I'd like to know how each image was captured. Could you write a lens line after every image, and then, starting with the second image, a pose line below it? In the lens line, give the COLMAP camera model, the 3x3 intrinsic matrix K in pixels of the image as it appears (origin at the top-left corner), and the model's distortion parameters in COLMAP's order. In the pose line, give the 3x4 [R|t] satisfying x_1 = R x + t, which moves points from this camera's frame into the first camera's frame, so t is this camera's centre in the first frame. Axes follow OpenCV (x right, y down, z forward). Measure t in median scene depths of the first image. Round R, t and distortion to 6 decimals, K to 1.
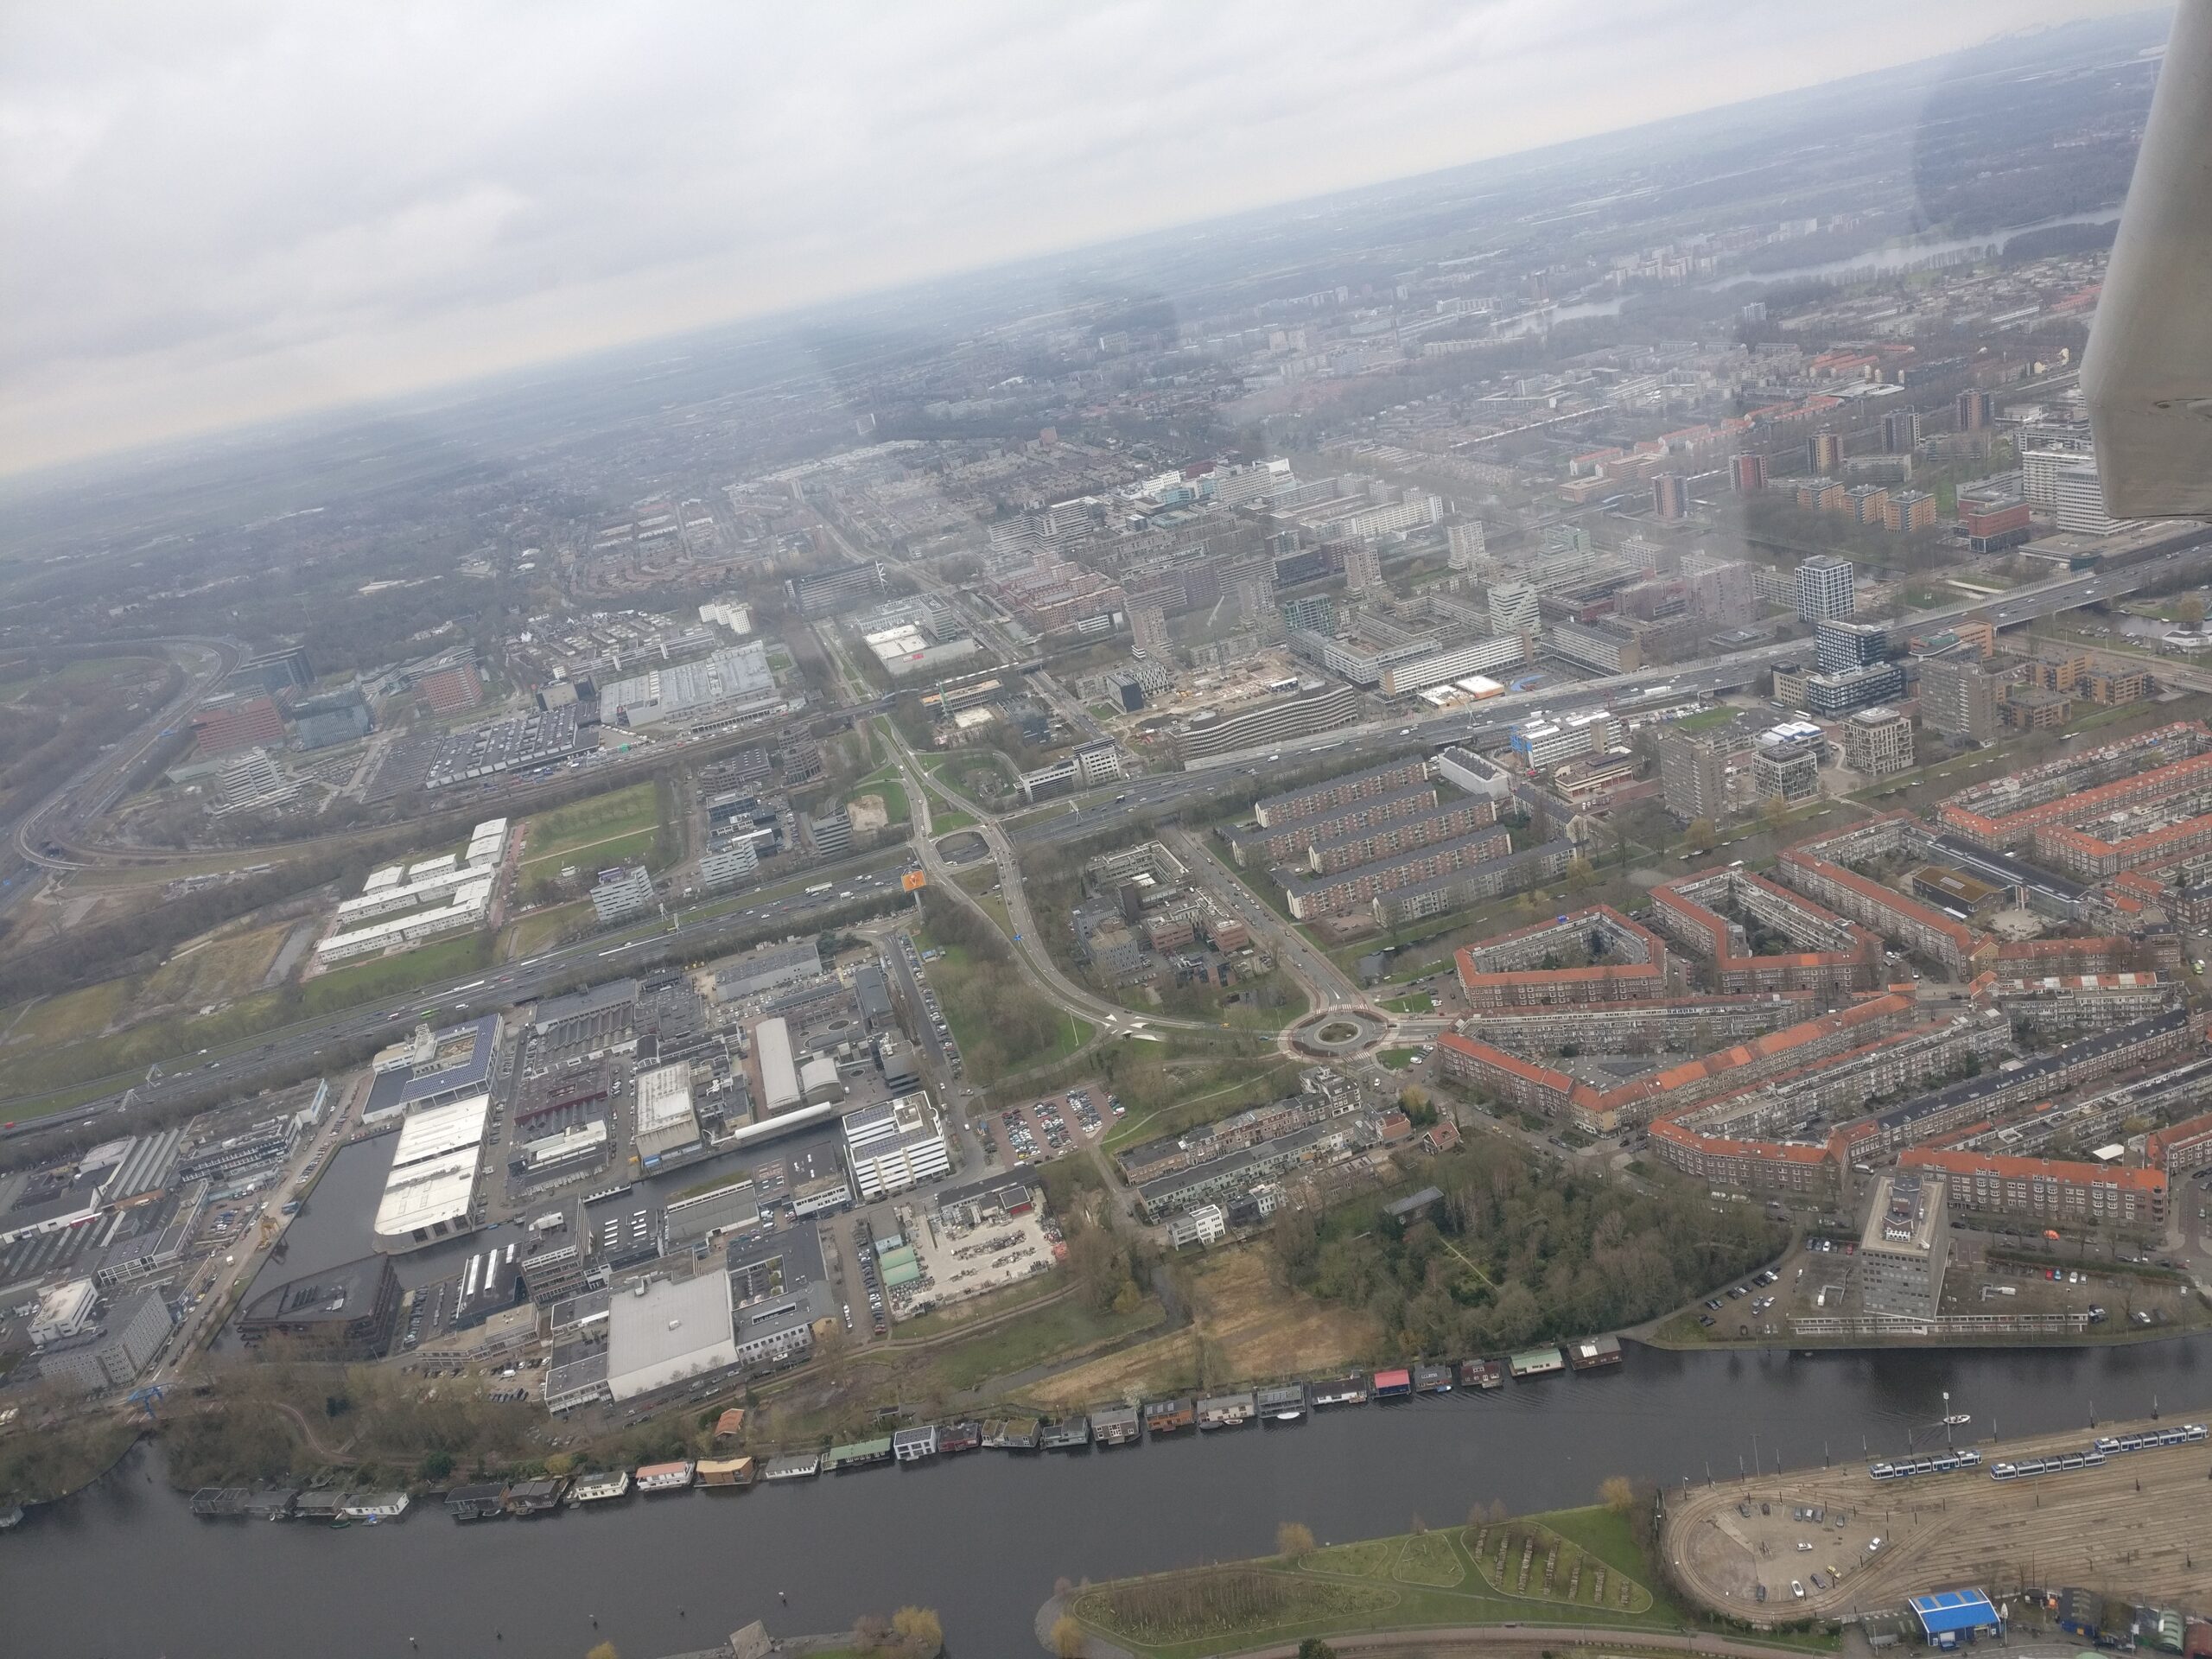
lens RADIAL K [[1756.9, 0, 1106.0], [0, 1756.9, 829.5], [0, 0, 1]] dist [-0.013673, 0.095657]
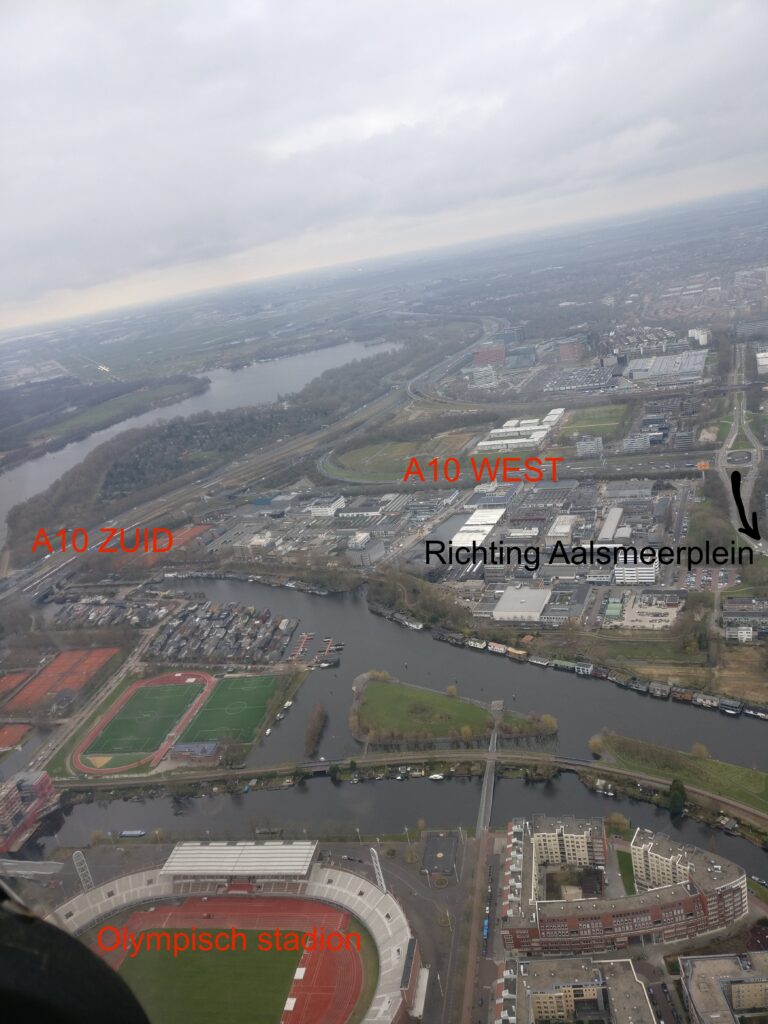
lens RADIAL K [[802.8, 0, 384.0], [0, 802.8, 512.0], [0, 0, 1]] dist [0.025145, 0.003203]
pose [[0.797080, 0.247784, -0.550696, 0.172921], [-0.185898, 0.968337, 0.166631, -0.011354], [0.574548, -0.030445, 0.817904, -0.089765]]
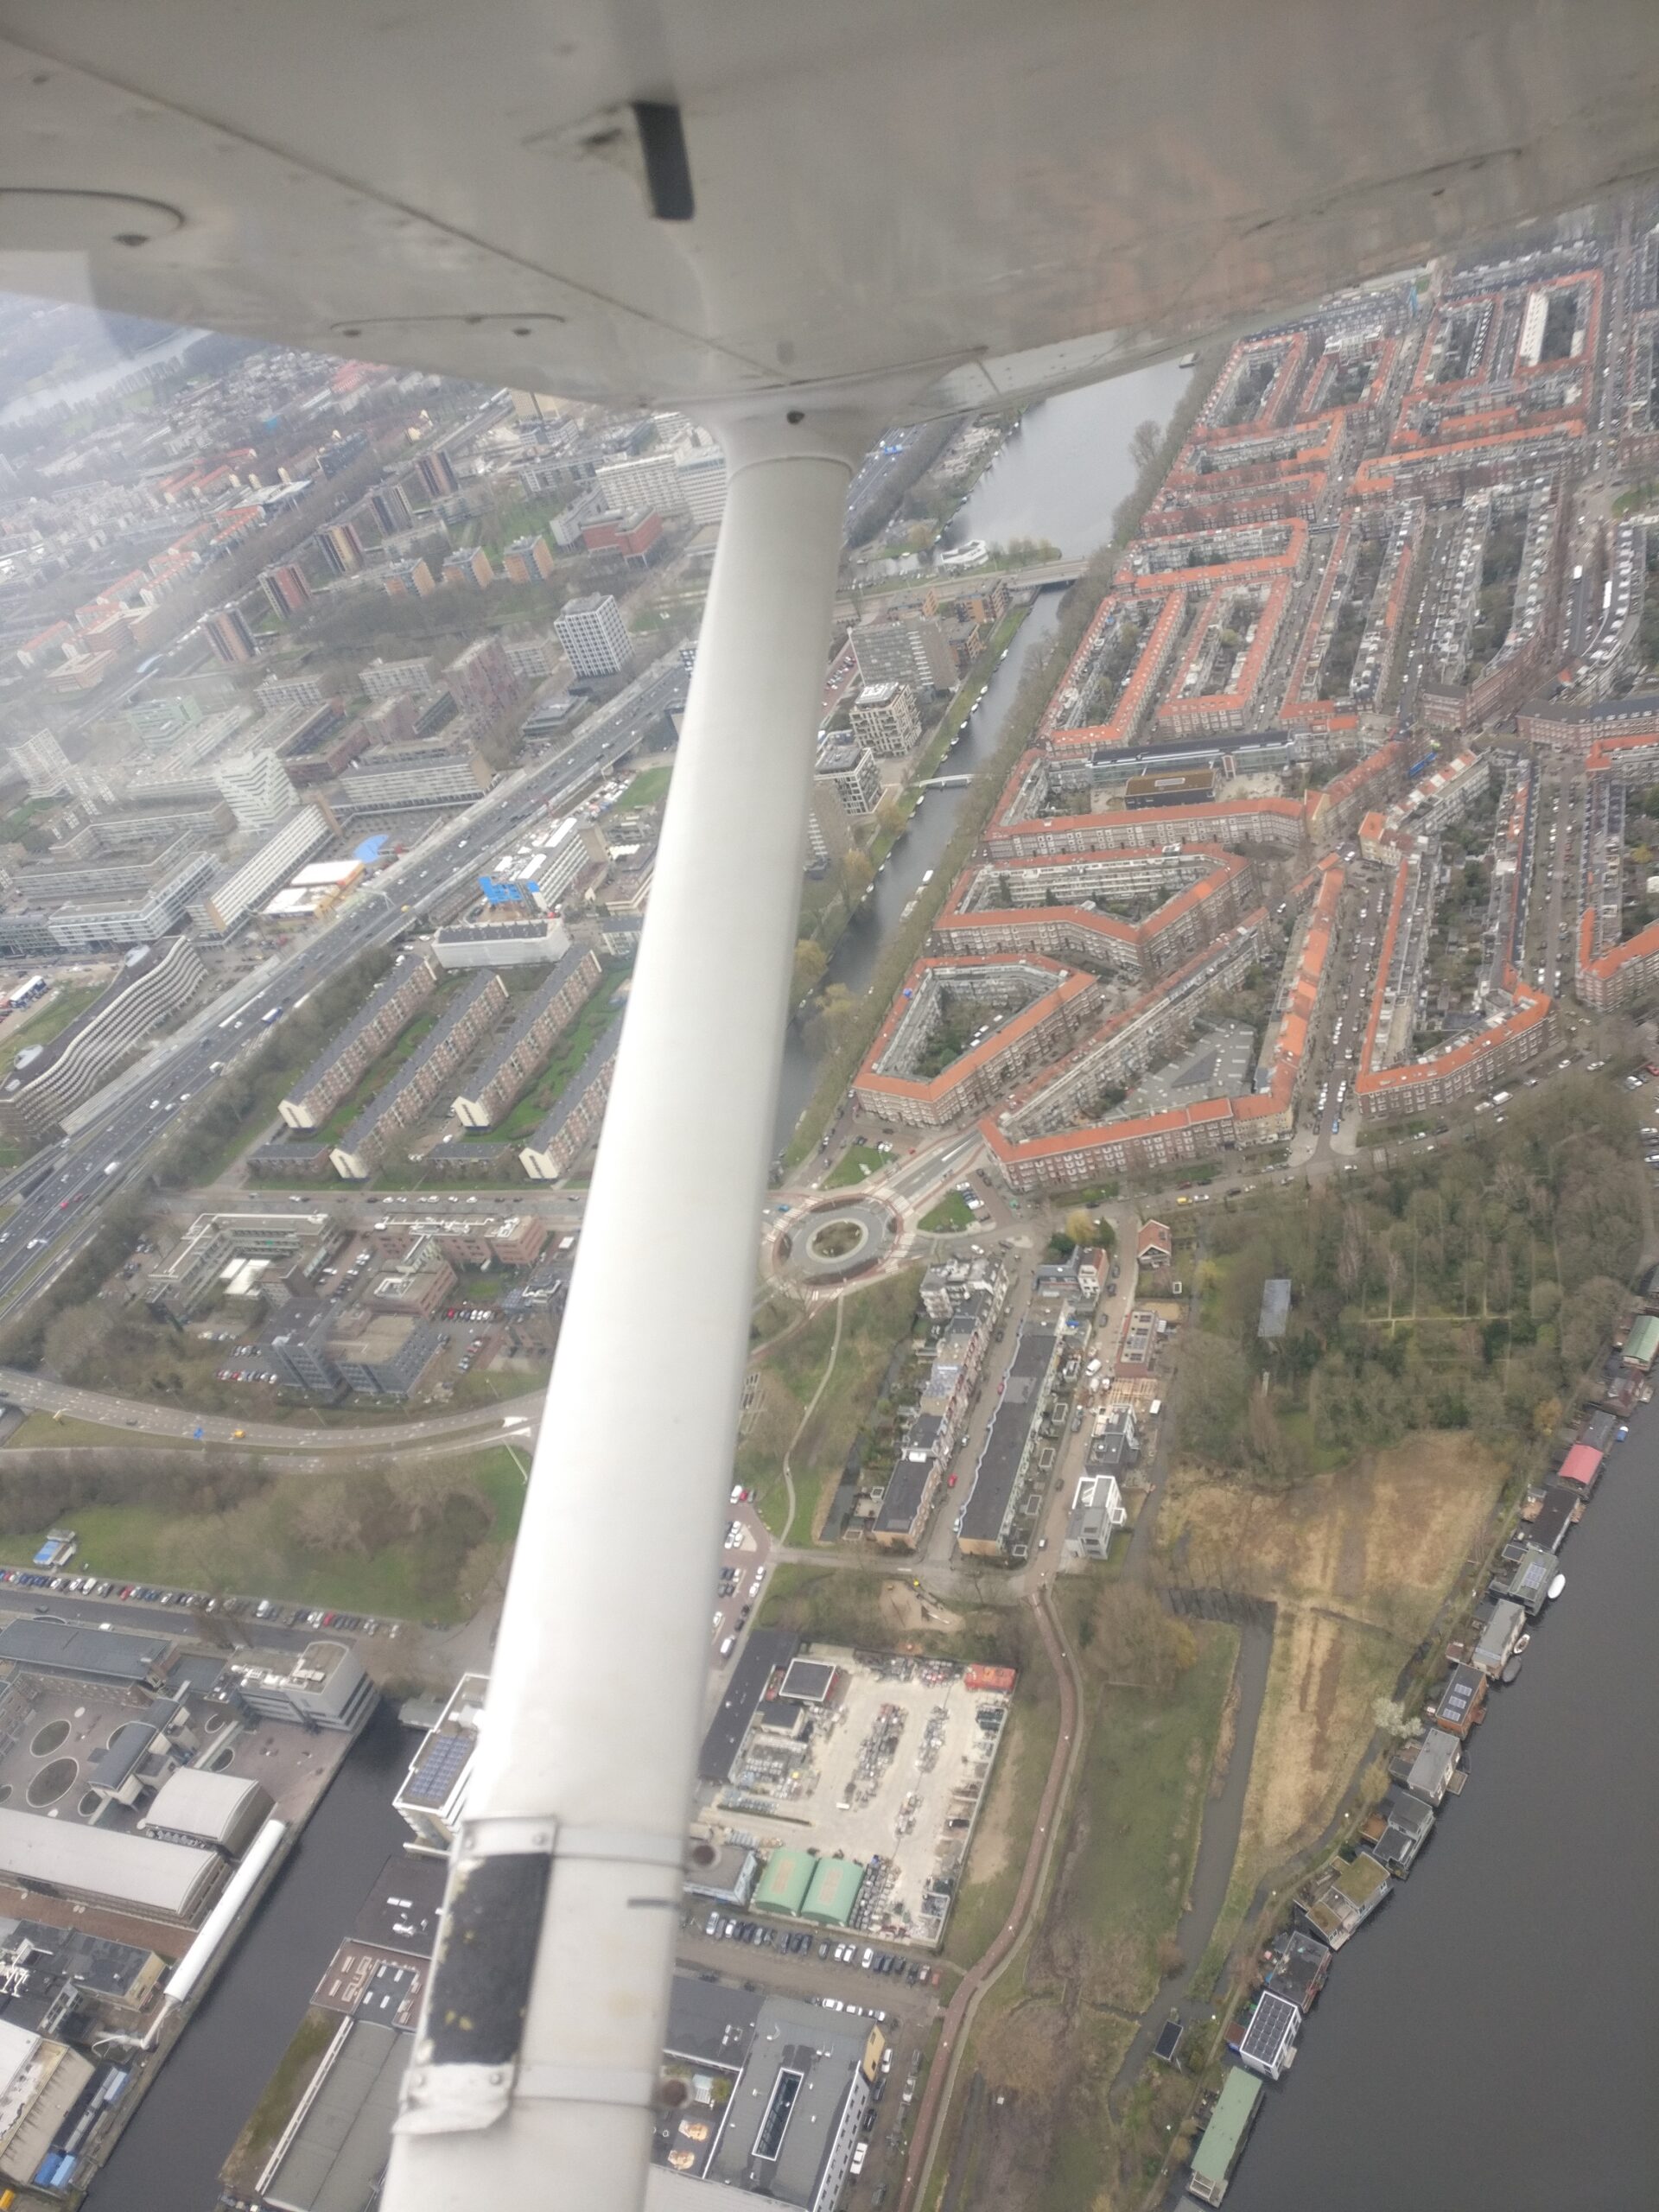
lens RADIAL K [[1734.2, 0, 829.5], [0, 1734.2, 1106.0], [0, 0, 1]] dist [0.025145, 0.003203]
pose [[0.584675, -0.452065, 0.673641, -0.317658], [0.424511, 0.878084, 0.220814, -0.092797], [-0.691336, 0.156864, 0.705300, 0.429020]]
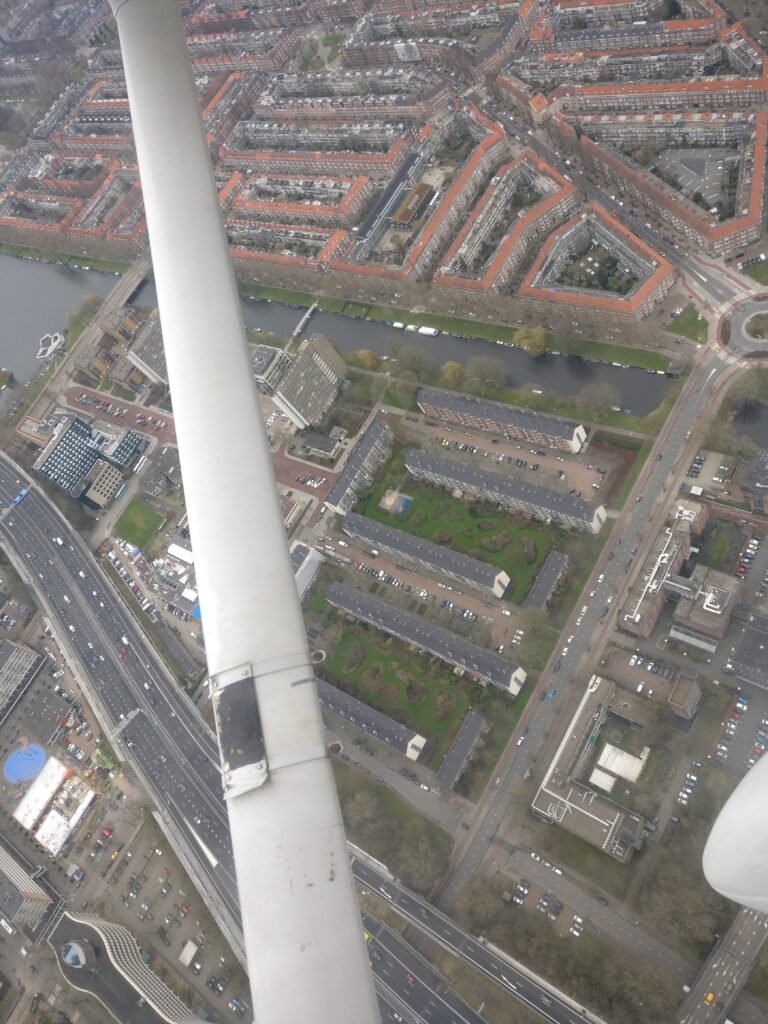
lens RADIAL K [[813.3, 0, 386.9], [0, 813.3, 514.6], [0, 0, 1]] dist [-0.013673, 0.095657]
pose [[-0.519967, -0.355193, 0.776834, -0.196286], [0.732623, 0.282168, 0.619391, -0.353929], [-0.439202, 0.891189, 0.113504, 1.072872]]
